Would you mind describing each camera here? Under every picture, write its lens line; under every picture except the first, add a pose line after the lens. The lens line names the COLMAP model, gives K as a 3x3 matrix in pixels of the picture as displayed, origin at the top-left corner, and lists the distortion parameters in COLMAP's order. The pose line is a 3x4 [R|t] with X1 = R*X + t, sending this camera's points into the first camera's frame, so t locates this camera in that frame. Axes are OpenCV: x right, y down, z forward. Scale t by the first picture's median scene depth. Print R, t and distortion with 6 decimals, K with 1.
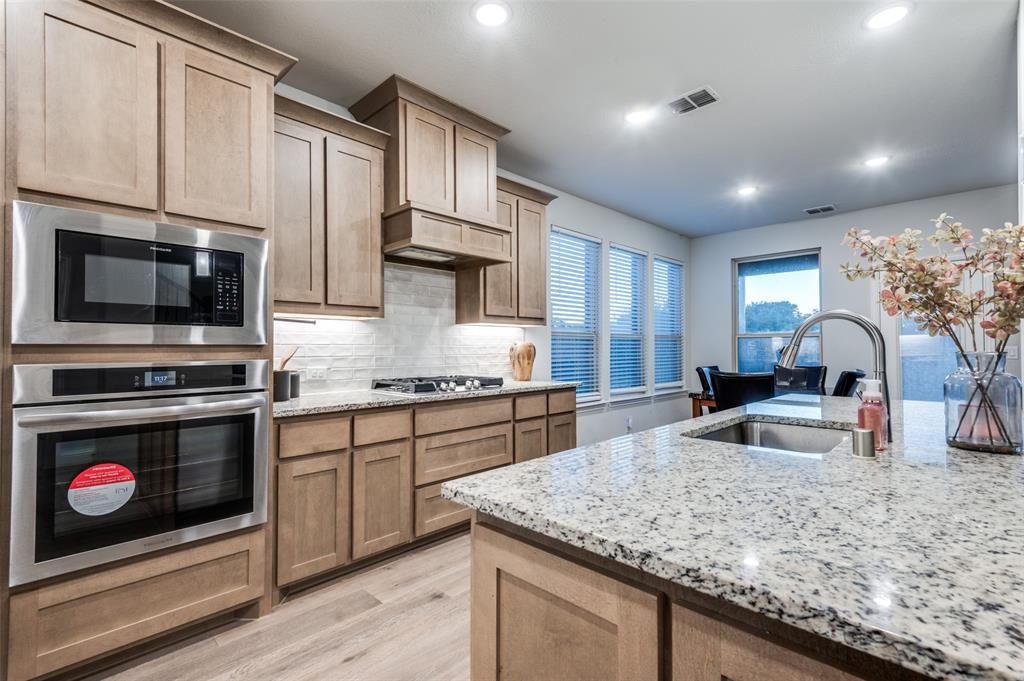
lens RADIAL K [[475.5, 0, 516.8], [0, 475.5, 340.3], [0, 0, 1]] dist [-0.002869, -0.000506]
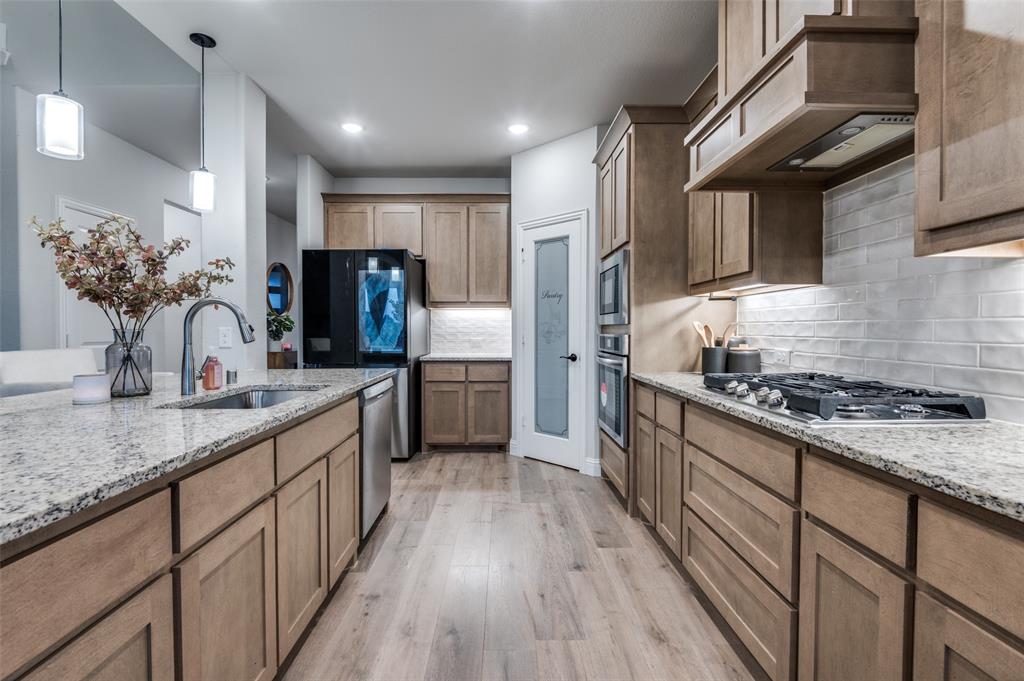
lens RADIAL K [[475.5, 0, 516.8], [0, 475.5, 340.3], [0, 0, 1]] dist [-0.002869, -0.000506]
pose [[-0.710045, 0.020731, -0.703851, 0.444369], [0.014073, 0.999785, 0.015250, 0.020007], [0.704016, 0.000923, -0.710184, 1.131675]]
